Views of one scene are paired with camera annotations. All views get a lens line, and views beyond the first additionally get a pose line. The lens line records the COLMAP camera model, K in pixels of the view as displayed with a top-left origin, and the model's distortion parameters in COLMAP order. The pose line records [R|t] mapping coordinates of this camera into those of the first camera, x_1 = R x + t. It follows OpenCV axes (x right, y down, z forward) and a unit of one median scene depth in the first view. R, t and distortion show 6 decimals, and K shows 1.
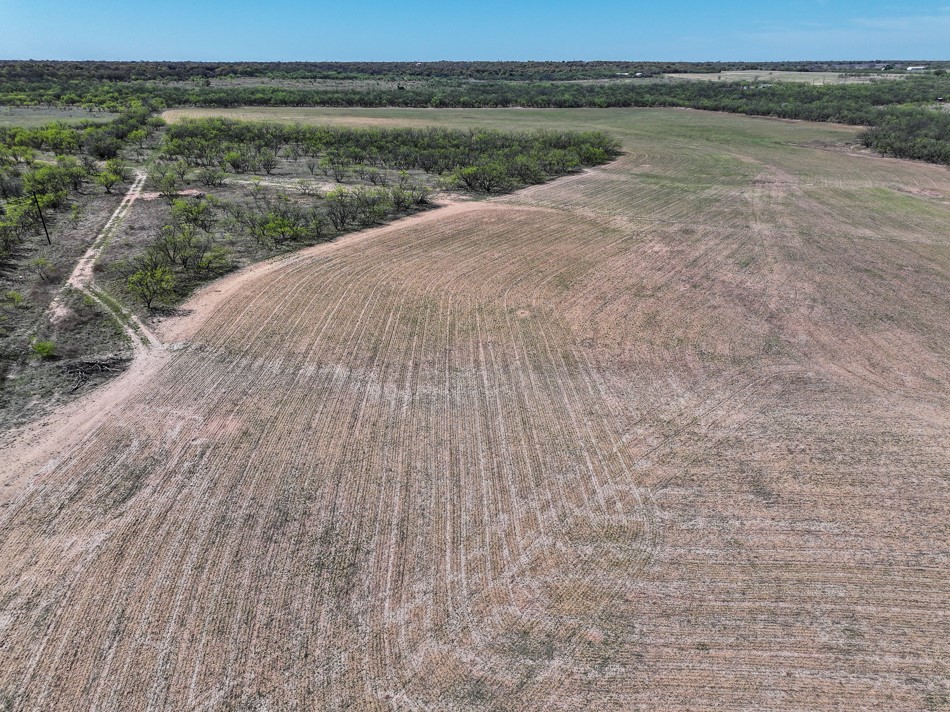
lens RADIAL K [[677.3, 0, 475.0], [0, 677.3, 356.0], [0, 0, 1]] dist [-0.003271, 0.018783]
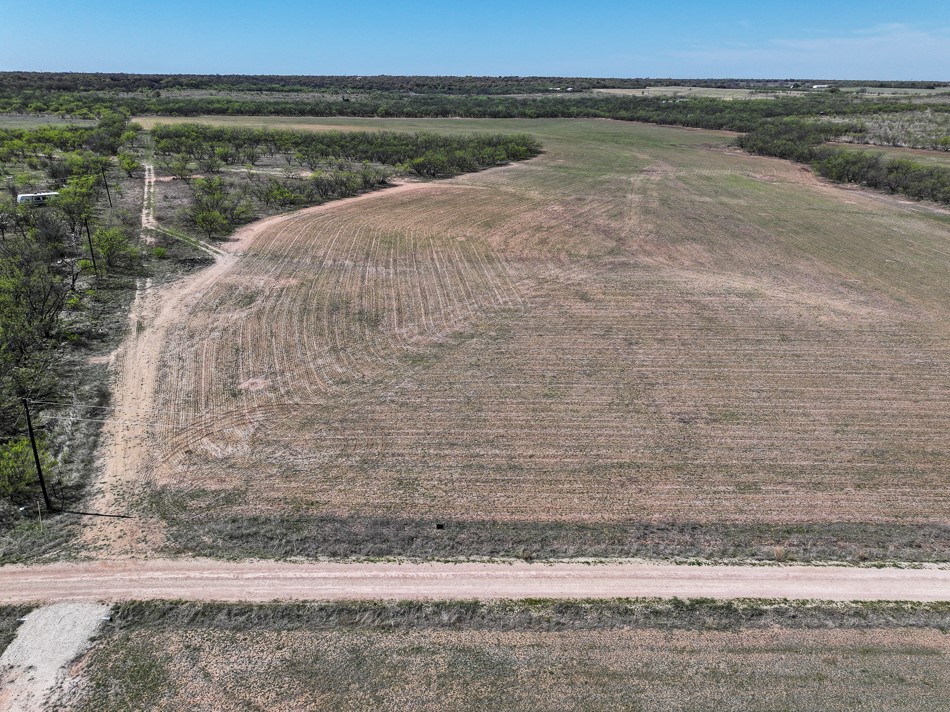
lens RADIAL K [[683.5, 0, 474.7], [0, 683.5, 364.0], [0, 0, 1]] dist [-0.001049, 0.013503]
pose [[0.996552, -0.025101, 0.079085, -0.011604], [0.026048, 0.999601, -0.010963, 0.103711], [-0.078779, 0.012985, 0.996808, -0.234369]]
